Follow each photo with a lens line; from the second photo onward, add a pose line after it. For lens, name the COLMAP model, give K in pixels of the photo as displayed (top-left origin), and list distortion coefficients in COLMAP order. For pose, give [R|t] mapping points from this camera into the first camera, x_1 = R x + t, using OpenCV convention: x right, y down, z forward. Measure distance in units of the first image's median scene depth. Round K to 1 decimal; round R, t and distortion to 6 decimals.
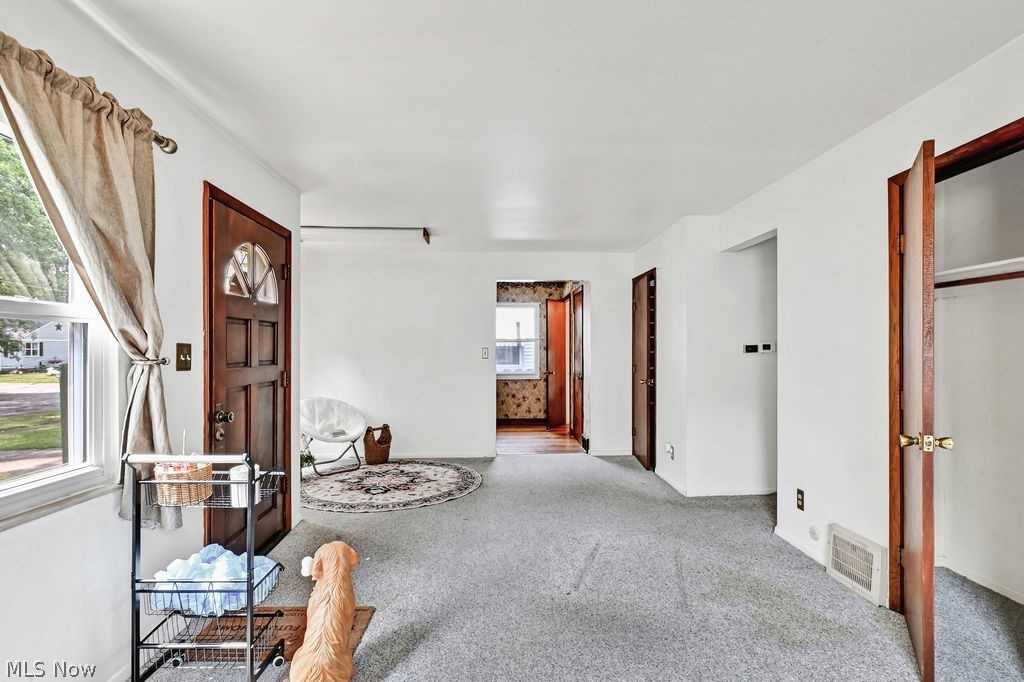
lens RADIAL K [[500.3, 0, 508.7], [0, 500.3, 345.9], [0, 0, 1]] dist [0.003004, -0.001563]
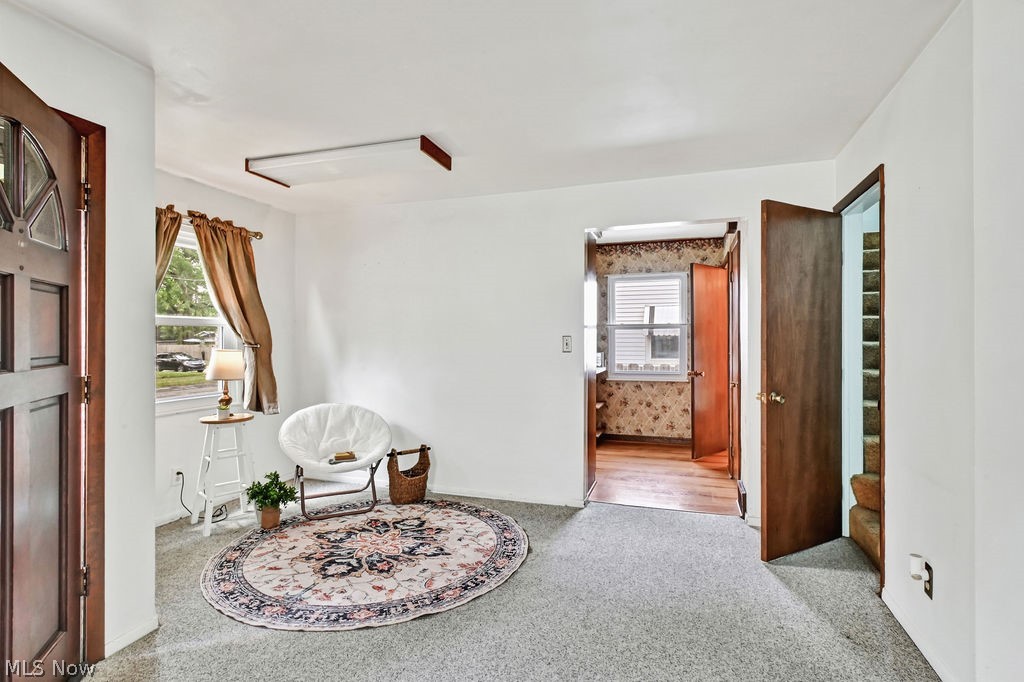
lens RADIAL K [[500.3, 0, 515.7], [0, 500.3, 338.6], [0, 0, 1]] dist [0.003004, -0.001563]
pose [[0.936465, -0.001410, -0.350757, 0.143789], [0.002827, 0.999990, 0.003530, 0.006283], [0.350749, -0.004297, 0.936460, 0.464476]]
